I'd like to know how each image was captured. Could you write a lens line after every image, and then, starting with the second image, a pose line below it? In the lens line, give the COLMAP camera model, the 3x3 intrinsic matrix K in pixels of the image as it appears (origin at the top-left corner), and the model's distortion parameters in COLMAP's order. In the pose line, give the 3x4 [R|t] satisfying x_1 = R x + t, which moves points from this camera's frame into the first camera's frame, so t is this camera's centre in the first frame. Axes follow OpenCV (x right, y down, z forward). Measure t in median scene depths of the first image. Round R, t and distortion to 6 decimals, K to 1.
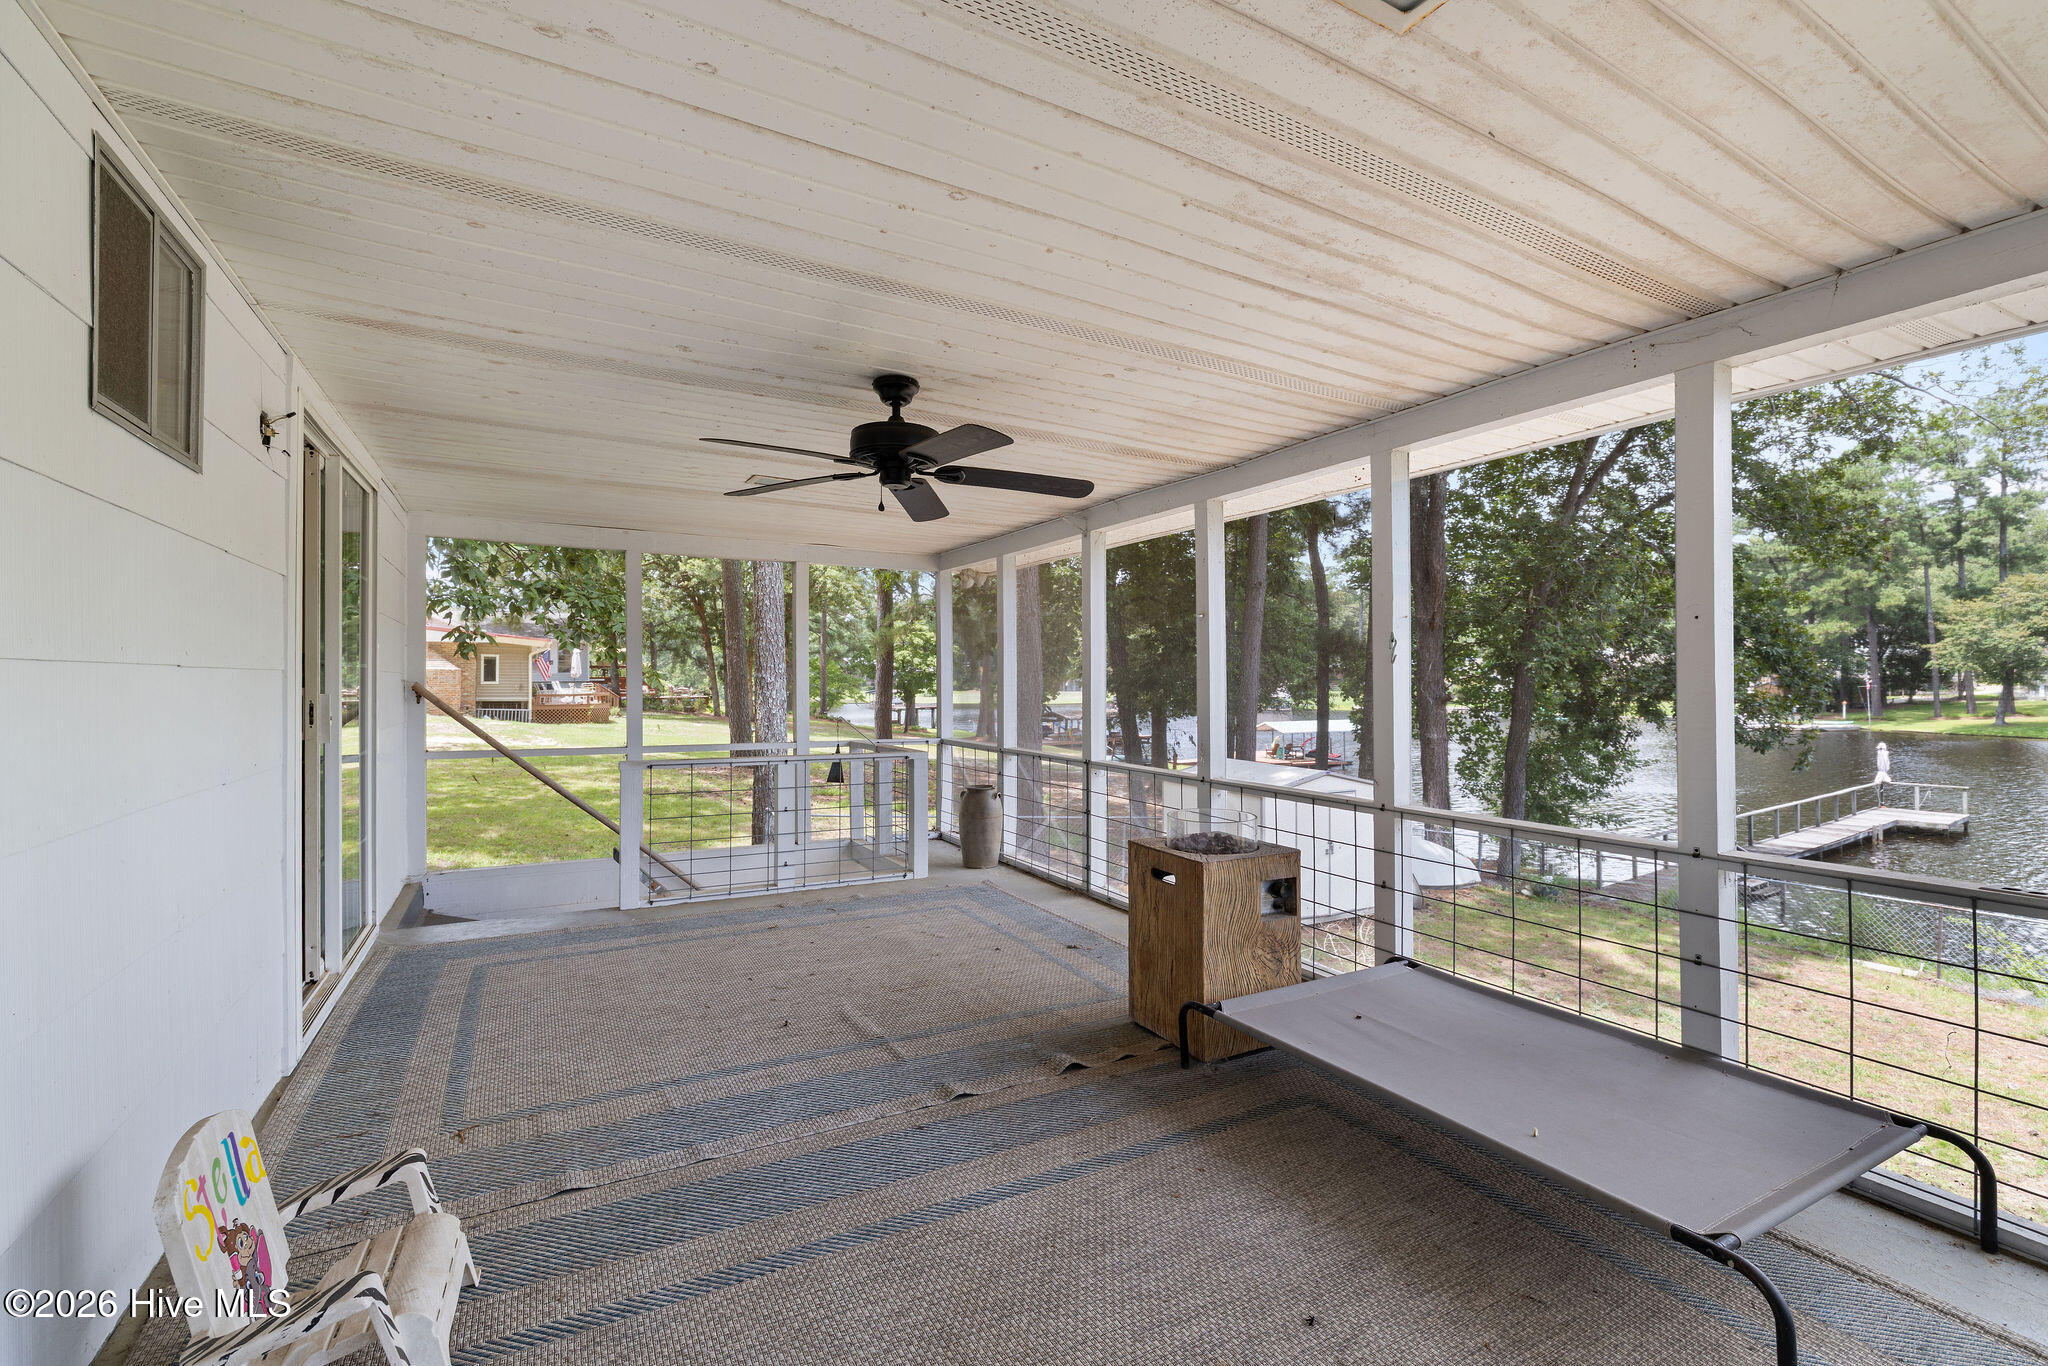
lens RADIAL K [[876.5, 0, 1023.5], [0, 876.5, 687.0], [0, 0, 1]] dist [0.002275, 0.000086]
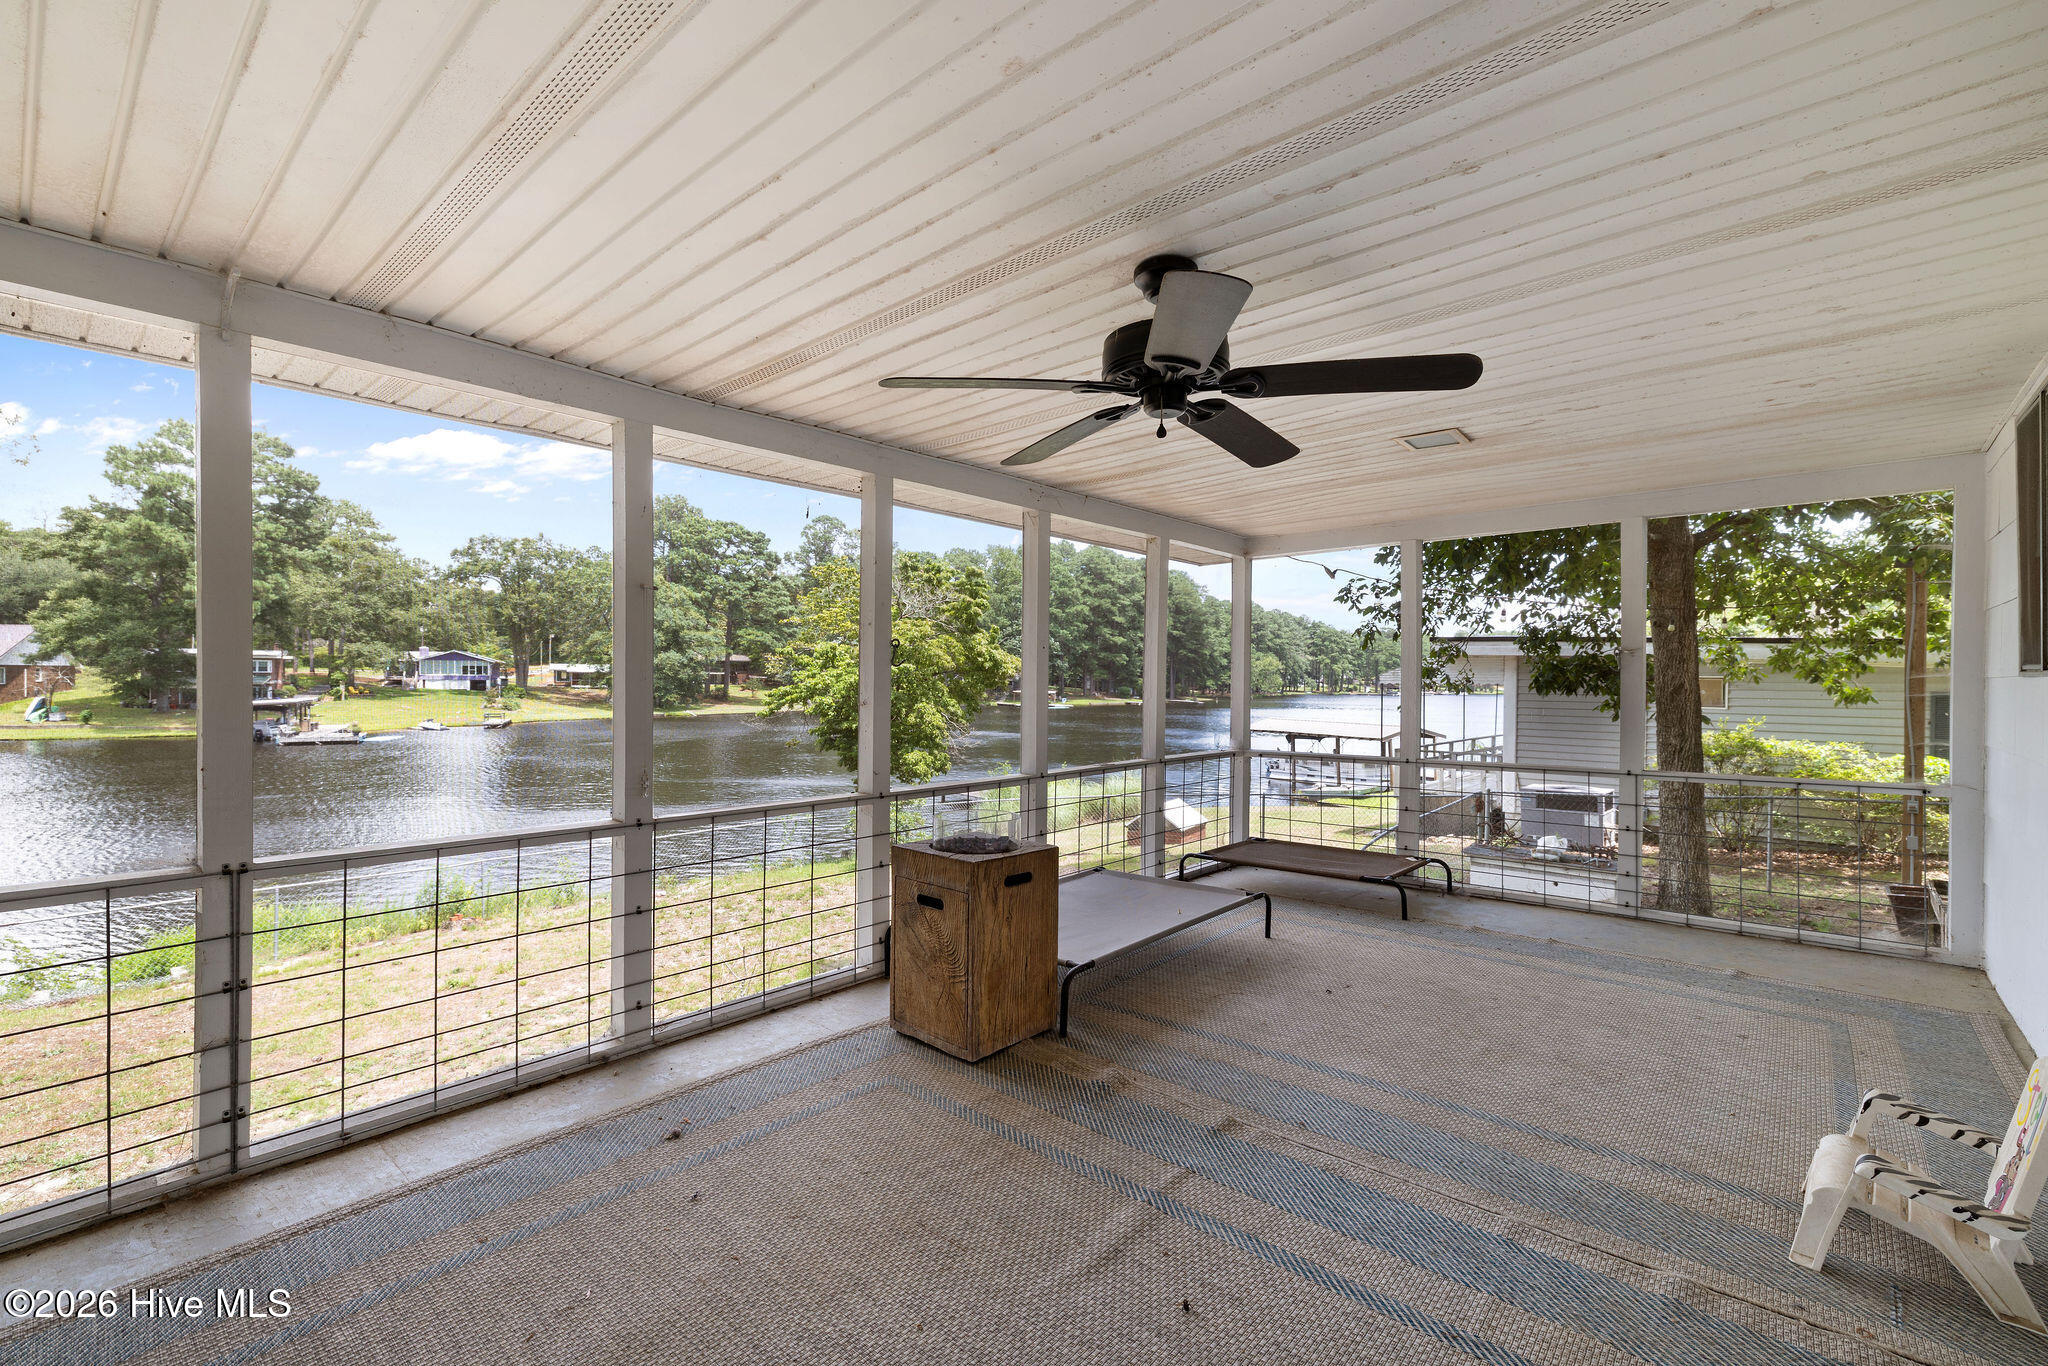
lens RADIAL K [[883.8, 0, 1036.4], [0, 883.8, 689.1], [0, 0, 1]] dist [-0.003463, -0.000309]
pose [[-0.340892, -0.007674, 0.940071, -0.799239], [0.001115, 0.999963, 0.008567, -0.006943], [-0.940102, 0.003968, -0.340871, 1.349708]]
